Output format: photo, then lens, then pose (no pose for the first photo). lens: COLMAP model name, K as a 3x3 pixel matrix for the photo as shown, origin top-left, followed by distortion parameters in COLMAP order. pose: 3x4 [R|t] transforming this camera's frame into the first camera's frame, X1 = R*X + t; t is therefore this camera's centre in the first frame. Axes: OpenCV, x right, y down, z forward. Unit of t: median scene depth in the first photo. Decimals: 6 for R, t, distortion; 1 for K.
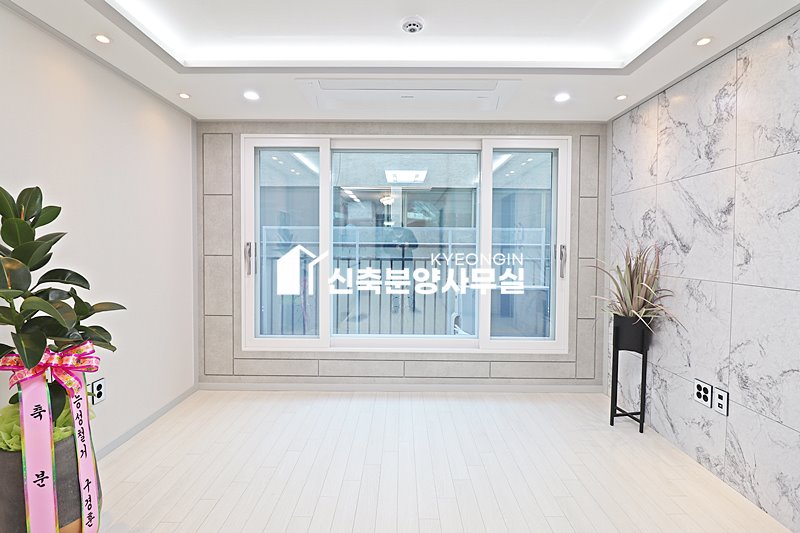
lens RADIAL K [[375.5, 0, 401.9], [0, 375.5, 257.4], [0, 0, 1]] dist [-0.007904, -0.008569]
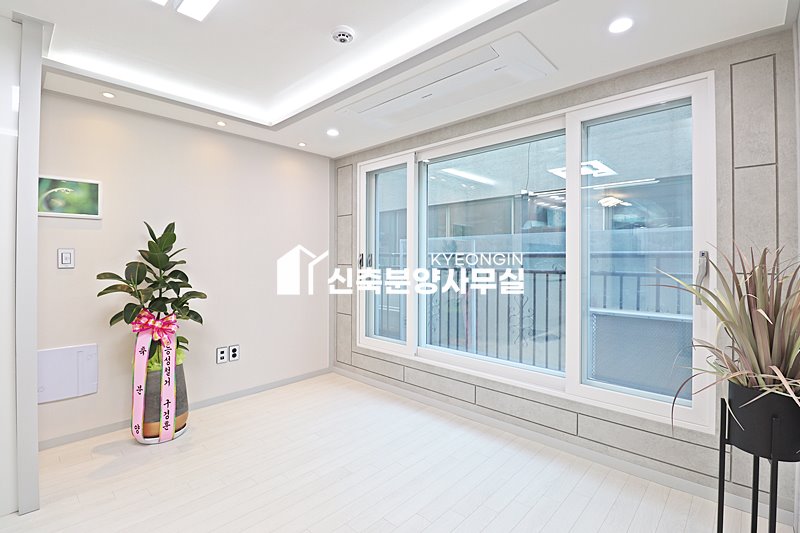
lens RADIAL K [[375.5, 0, 400.9], [0, 375.5, 256.8], [0, 0, 1]] dist [-0.007904, -0.008569]
pose [[0.729958, -0.007758, -0.683448, 0.490898], [-0.016812, 0.999429, -0.029301, 0.001813], [0.683285, 0.032878, 0.729411, 0.231480]]
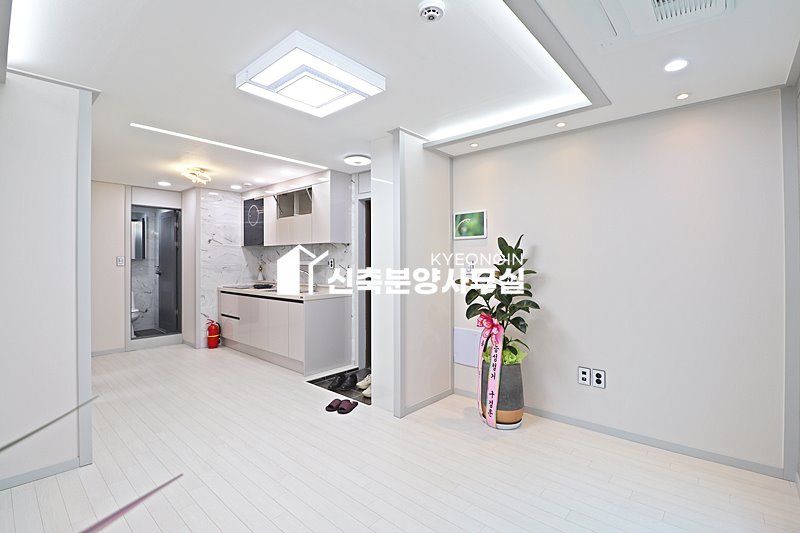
lens RADIAL K [[375.5, 0, 402.9], [0, 375.5, 259.8], [0, 0, 1]] dist [-0.007904, -0.008569]
pose [[-0.665537, -0.009357, -0.746306, 0.420510], [-0.022911, 0.999706, 0.007898, -0.033918], [0.746013, 0.022355, -0.665556, 0.918080]]
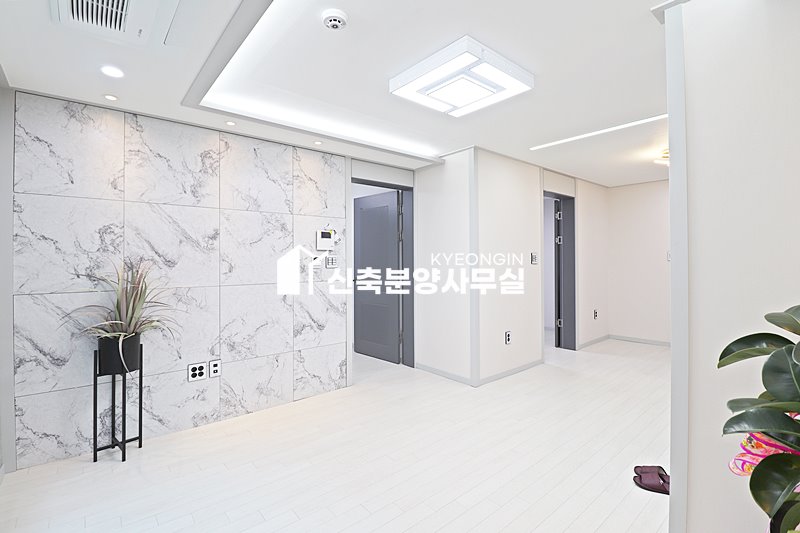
lens RADIAL K [[375.5, 0, 413.5], [0, 375.5, 258.9], [0, 0, 1]] dist [-0.007904, -0.008569]
pose [[-0.668486, 0.003132, 0.743718, -0.475142], [0.023727, 0.999572, 0.017118, -0.029326], [-0.743346, 0.029089, -0.668274, 0.884635]]
